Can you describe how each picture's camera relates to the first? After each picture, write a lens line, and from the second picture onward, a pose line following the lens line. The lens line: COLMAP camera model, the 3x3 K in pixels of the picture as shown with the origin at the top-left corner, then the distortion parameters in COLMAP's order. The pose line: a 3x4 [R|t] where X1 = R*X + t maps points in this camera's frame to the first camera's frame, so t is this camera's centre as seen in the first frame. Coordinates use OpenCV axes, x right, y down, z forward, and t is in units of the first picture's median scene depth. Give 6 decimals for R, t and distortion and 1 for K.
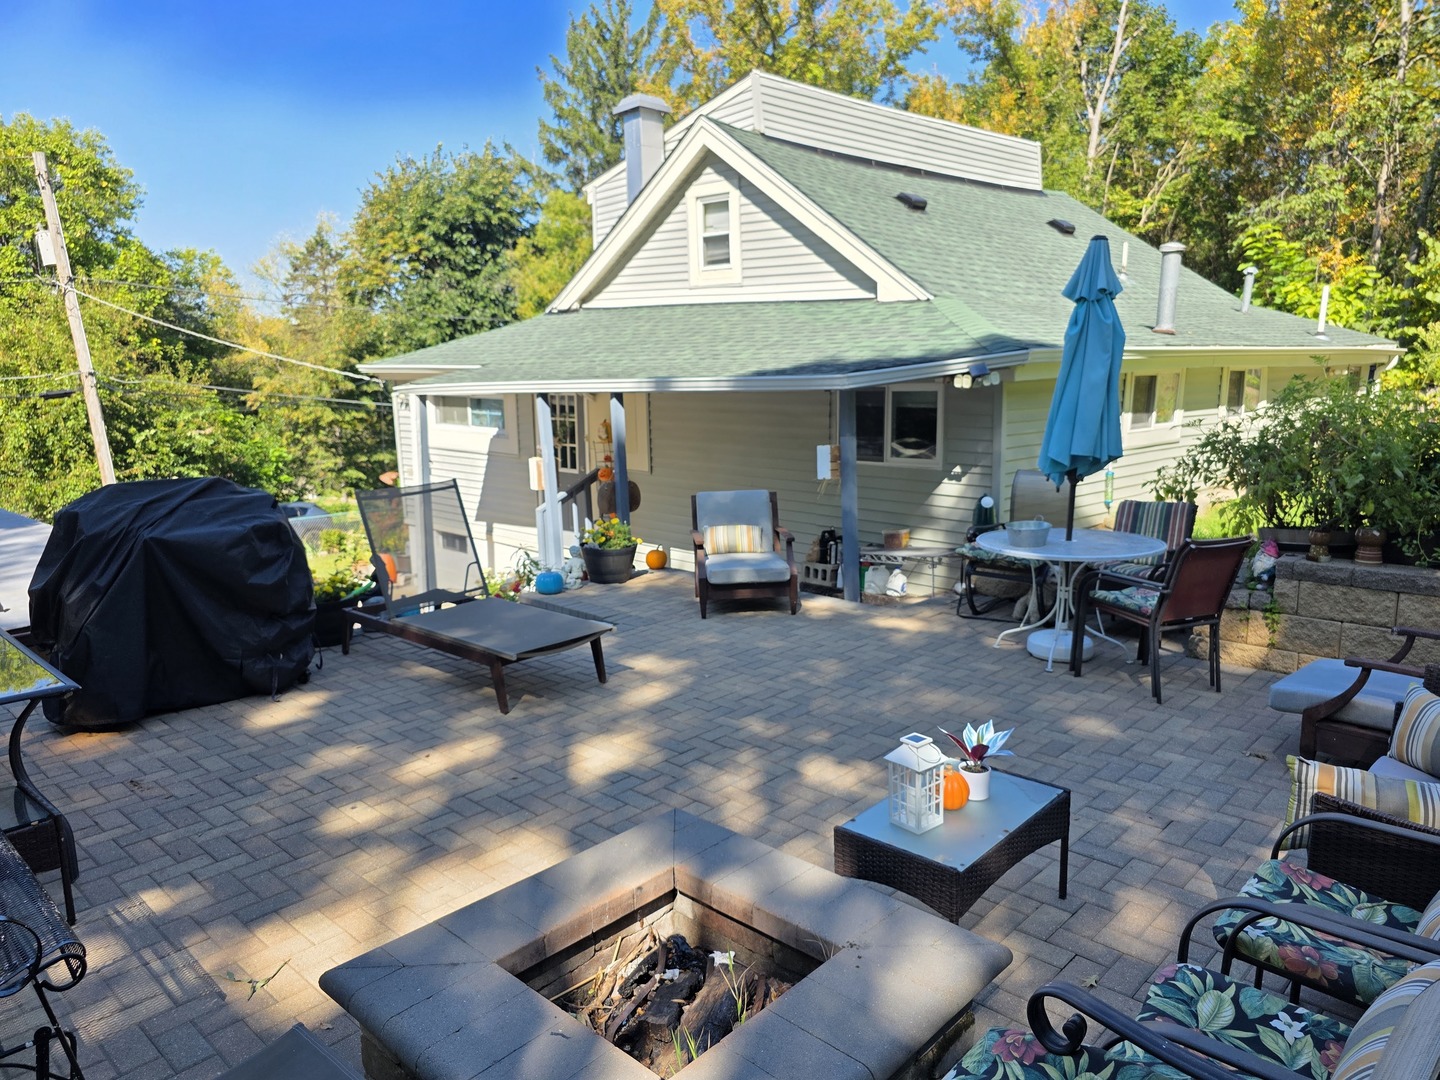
lens RADIAL K [[979.8, 0, 723.7], [0, 979.8, 546.1], [0, 0, 1]] dist [0.043755, -0.014570]
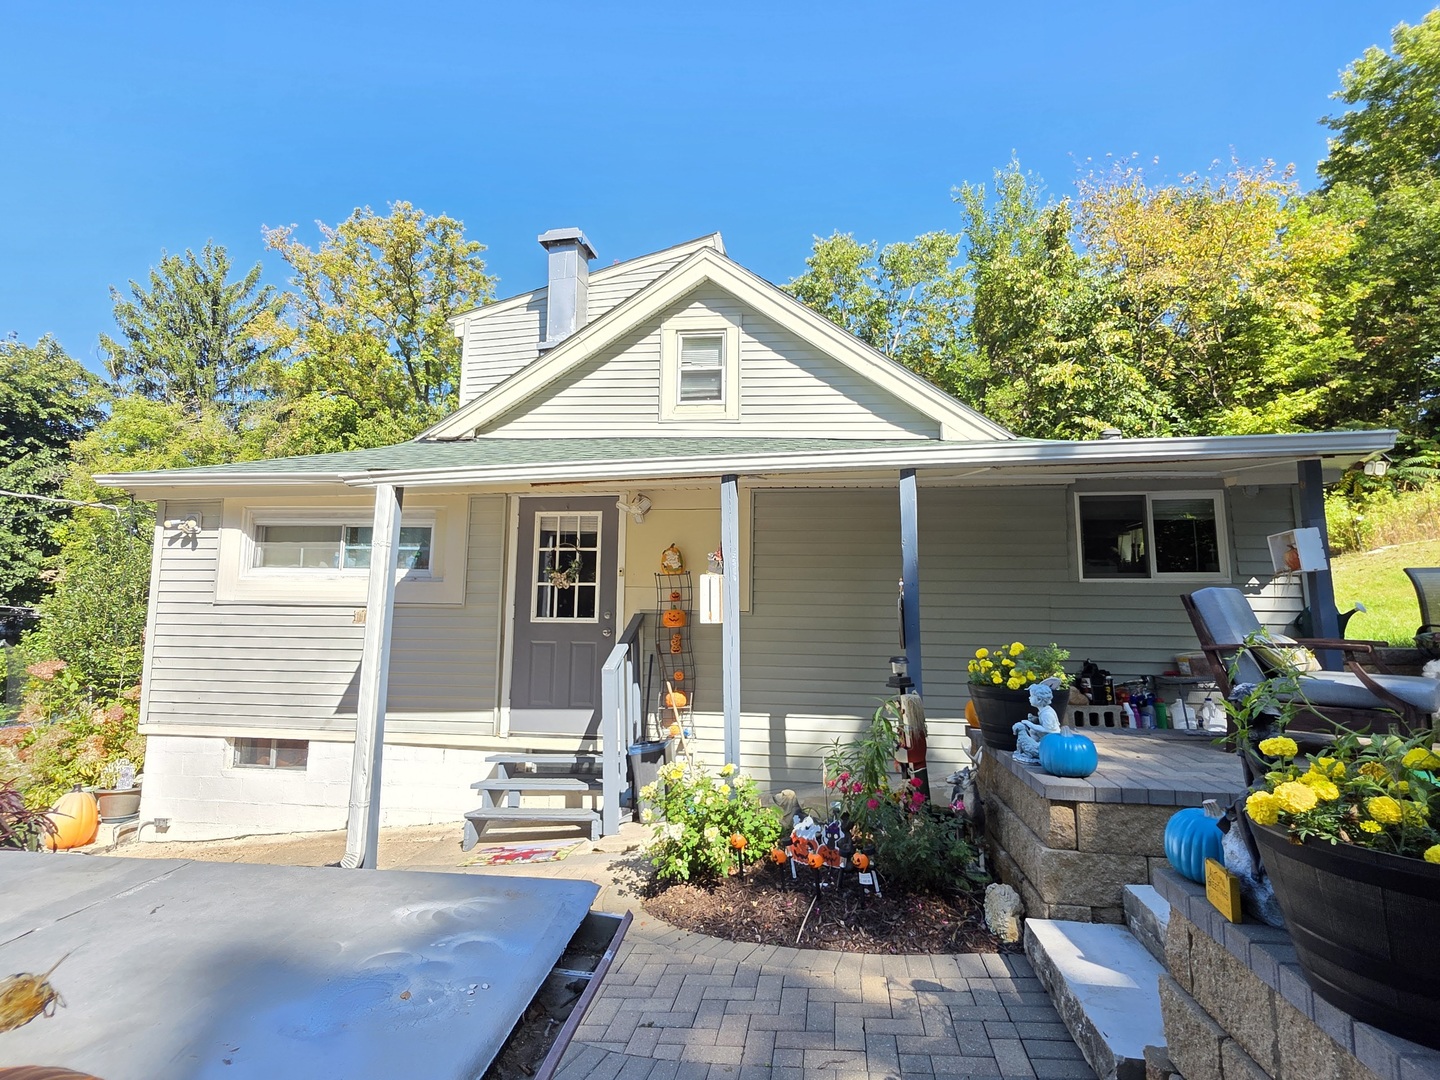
lens RADIAL K [[703.3, 0, 719.4], [0, 703.3, 530.1], [0, 0, 1]] dist [-0.000223, 0.000703]
pose [[0.799629, 0.085325, 0.594402, -0.384788], [0.089245, 0.961974, -0.258148, 0.000615], [-0.593826, 0.259470, 0.761607, 0.540355]]
